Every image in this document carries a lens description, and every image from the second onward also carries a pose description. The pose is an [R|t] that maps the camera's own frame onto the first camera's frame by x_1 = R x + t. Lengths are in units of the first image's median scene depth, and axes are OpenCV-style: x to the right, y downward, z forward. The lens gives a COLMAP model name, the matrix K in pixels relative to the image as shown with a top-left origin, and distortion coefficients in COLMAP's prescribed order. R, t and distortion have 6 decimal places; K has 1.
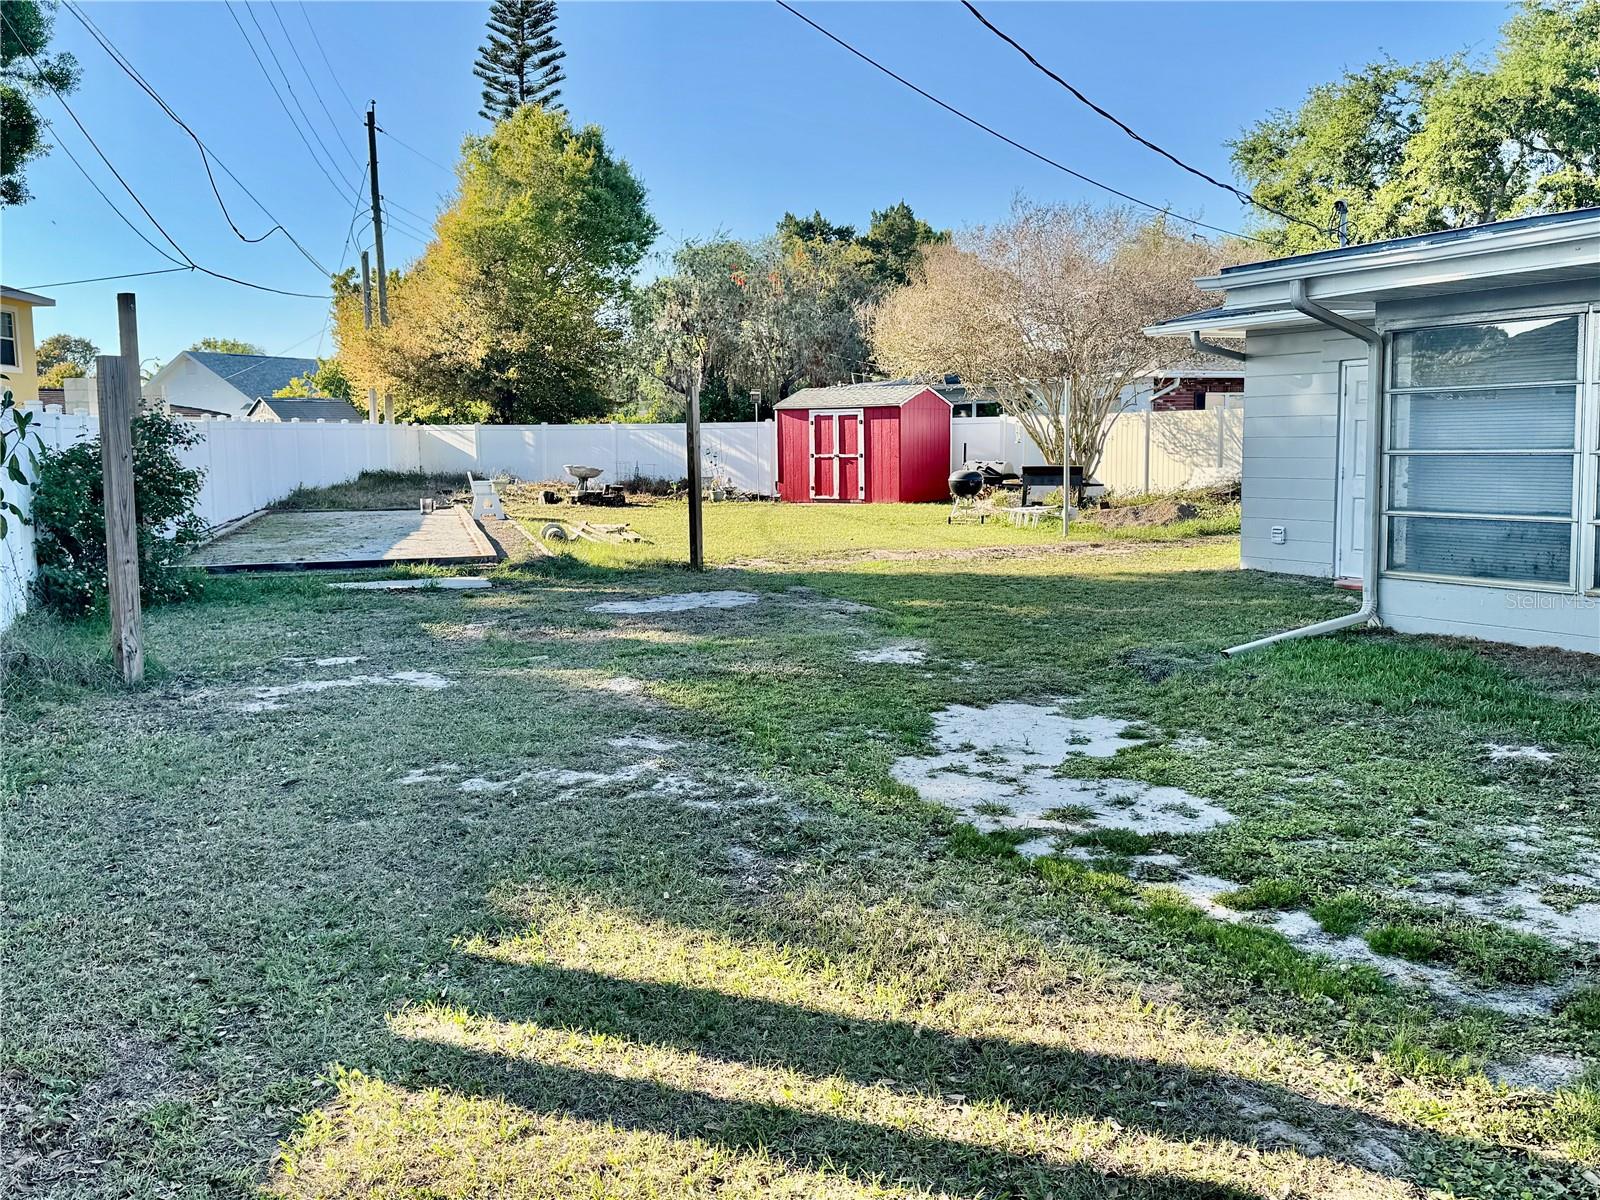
lens RADIAL K [[1471.4, 0, 786.2], [0, 1471.4, 611.1], [0, 0, 1]] dist [0.015408, 0.000000]
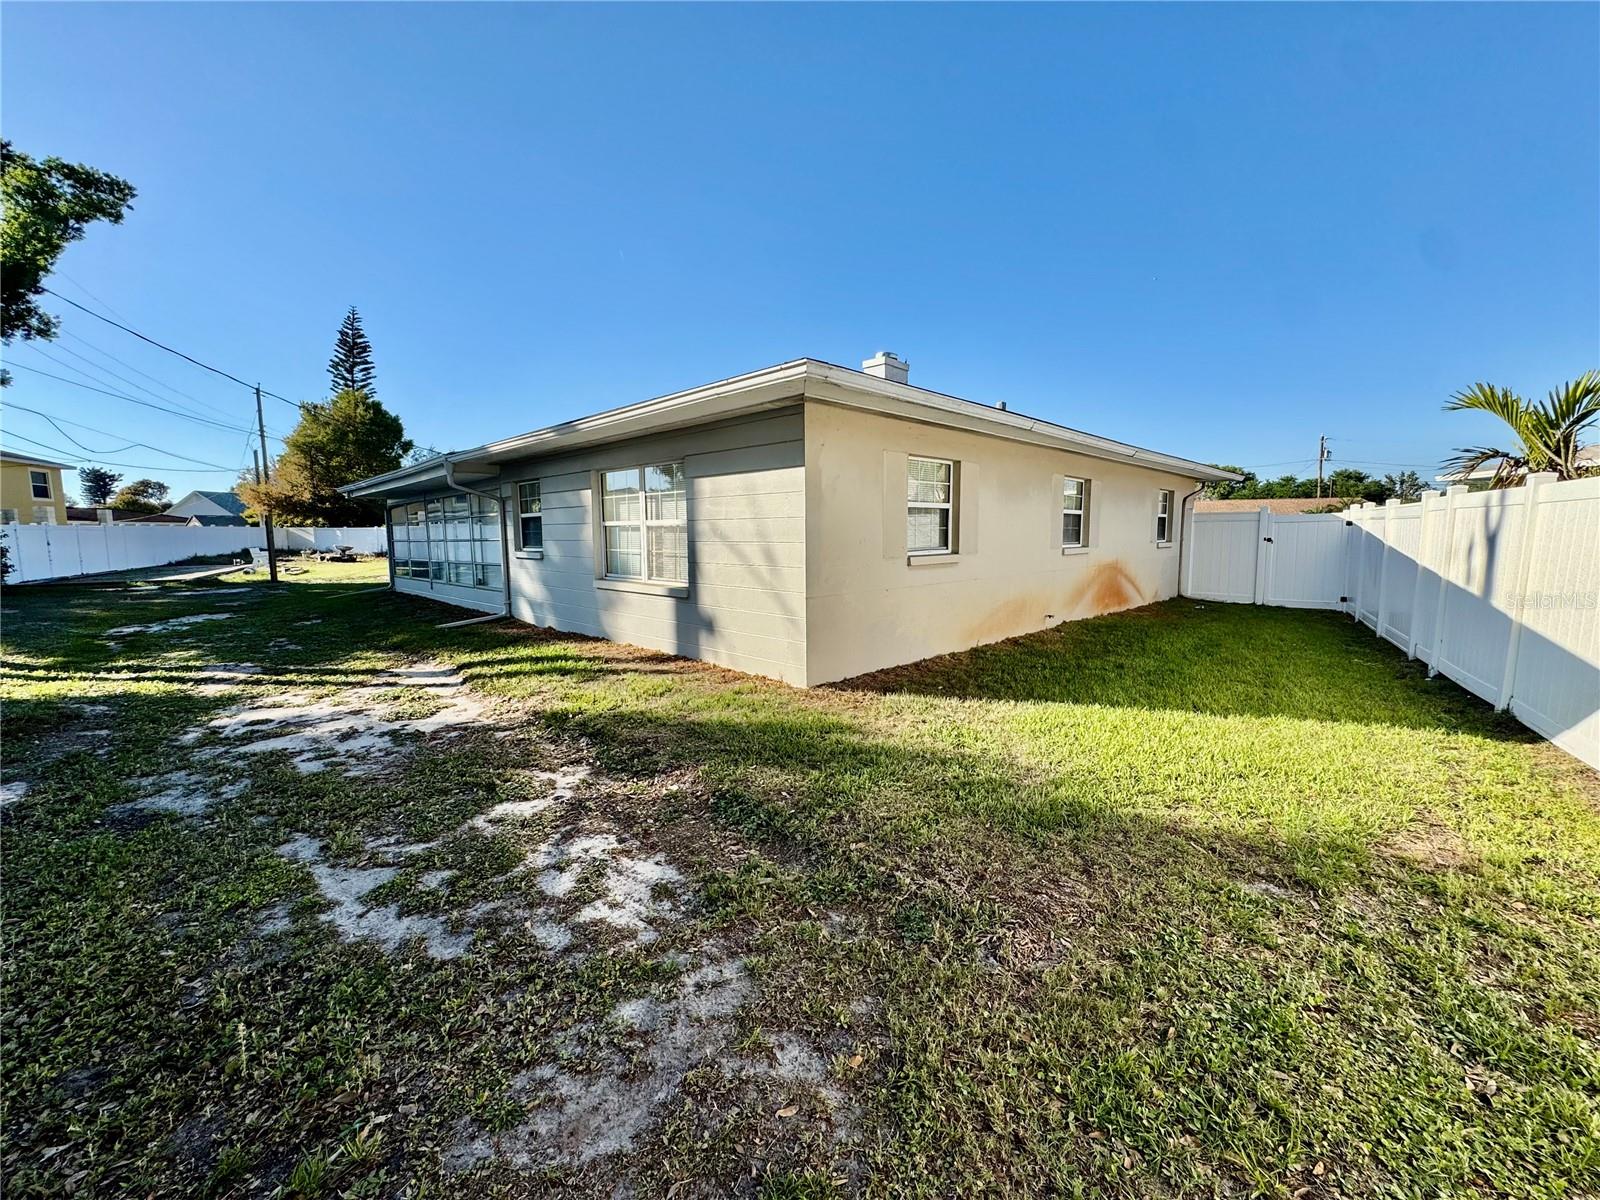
lens RADIAL K [[642.7, 0, 794.4], [0, 642.7, 590.1], [0, 0, 1]] dist [-0.005826, 0.001311]
pose [[0.951494, -0.018418, 0.307117, 1.573498], [0.027947, 0.999254, -0.026660, 0.142330], [-0.306397, 0.033950, 0.951298, -1.352247]]
